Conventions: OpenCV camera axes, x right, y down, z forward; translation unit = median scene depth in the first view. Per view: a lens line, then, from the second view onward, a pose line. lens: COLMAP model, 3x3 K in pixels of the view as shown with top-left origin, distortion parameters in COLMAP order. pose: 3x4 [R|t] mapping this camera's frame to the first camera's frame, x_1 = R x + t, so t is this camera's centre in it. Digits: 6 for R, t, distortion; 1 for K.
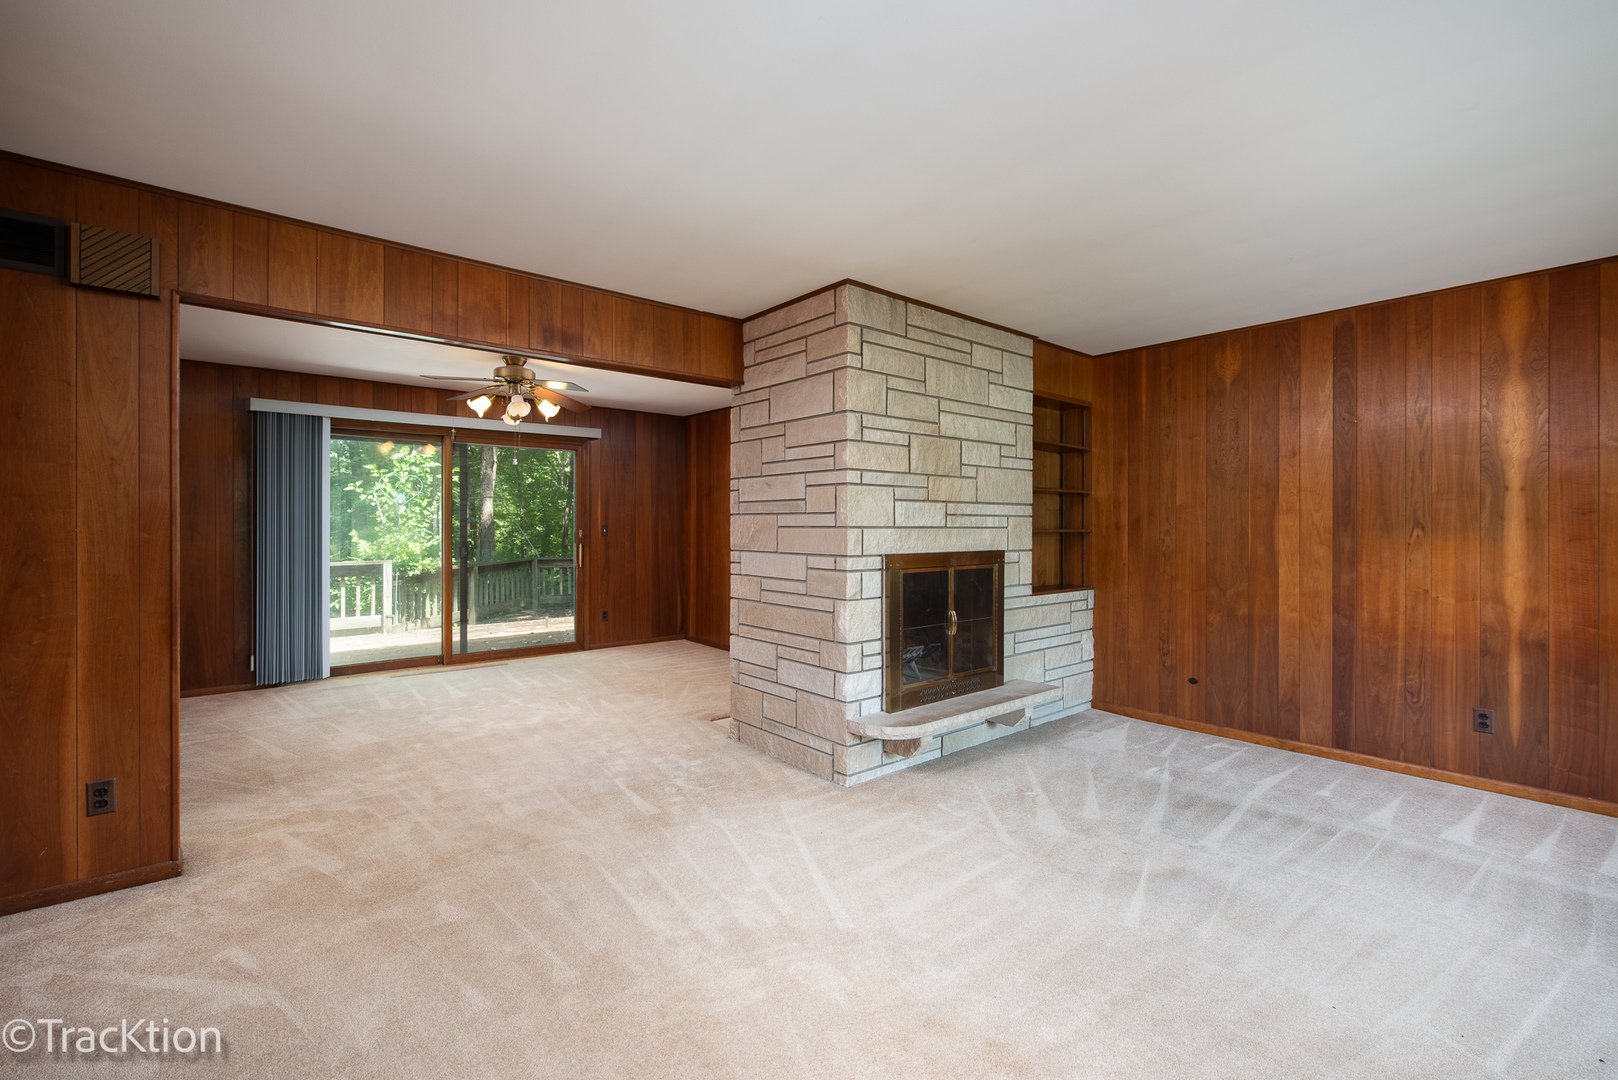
lens RADIAL K [[714.9, 0, 800.4], [0, 714.9, 526.8], [0, 0, 1]] dist [0.001012, -0.000456]
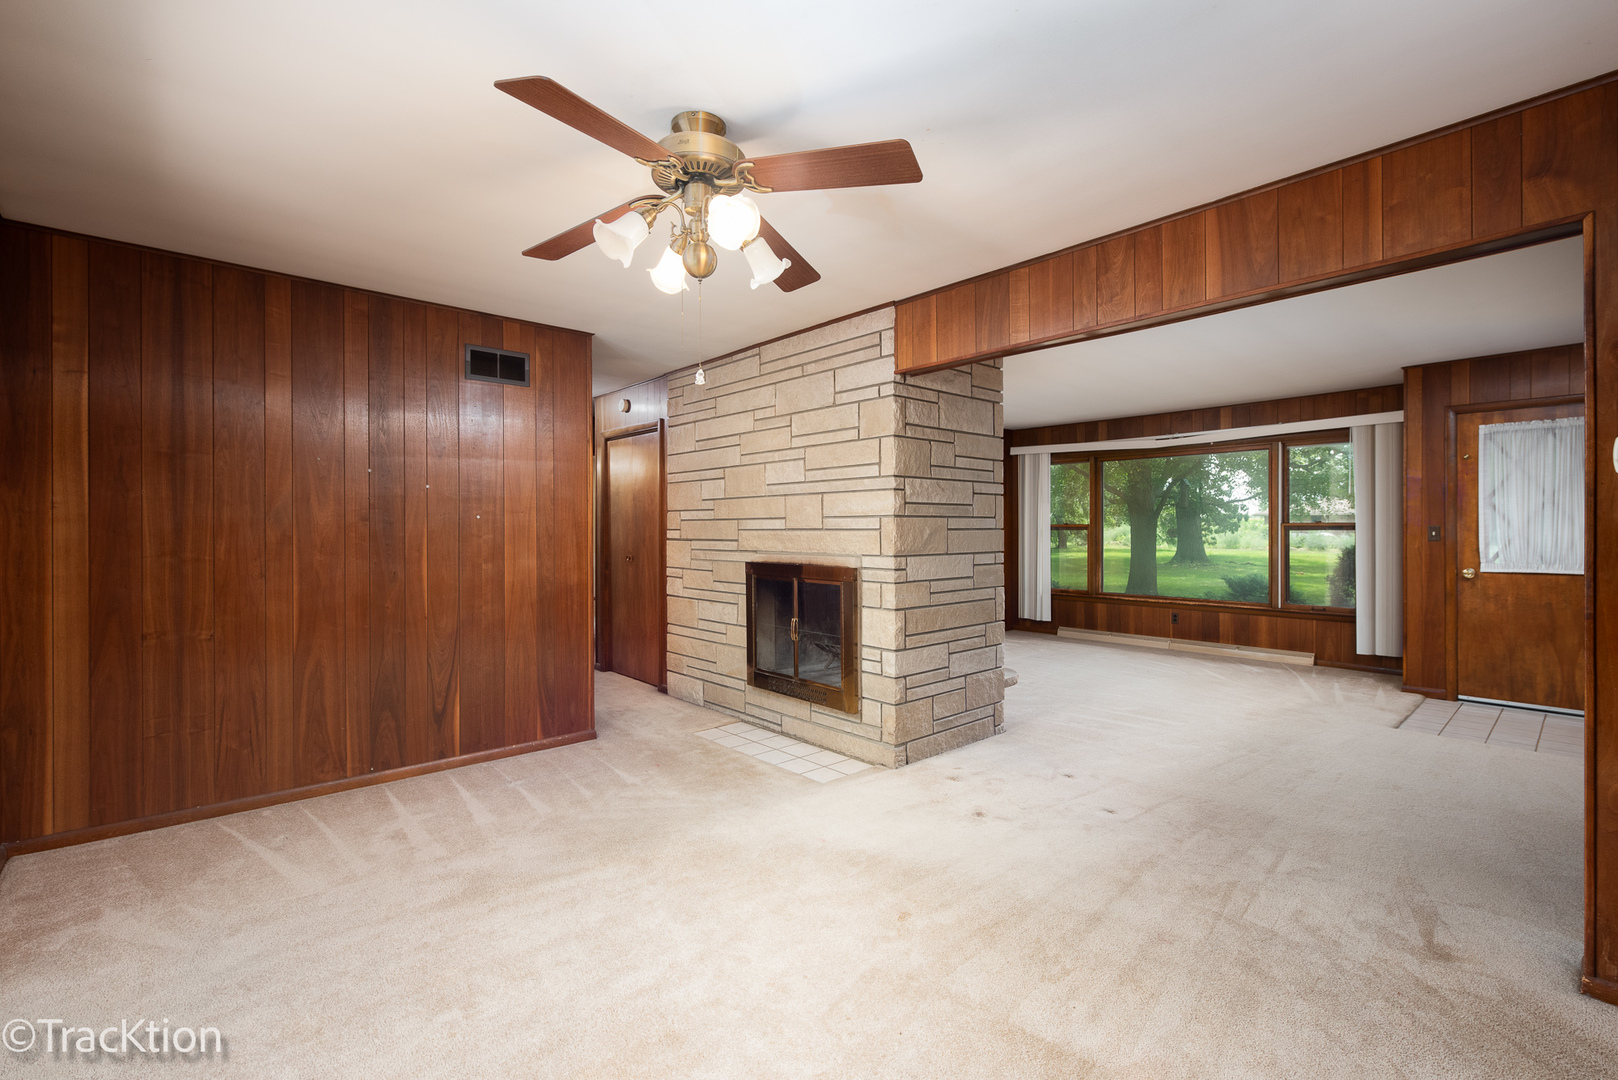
lens RADIAL K [[714.9, 0, 800.4], [0, 714.9, 526.8], [0, 0, 1]] dist [0.001012, -0.000456]
pose [[-0.053323, 0.001740, 0.998576, -1.076992], [0.003166, 0.999994, -0.001573, -0.002633], [-0.998572, 0.003077, -0.053328, 1.287773]]
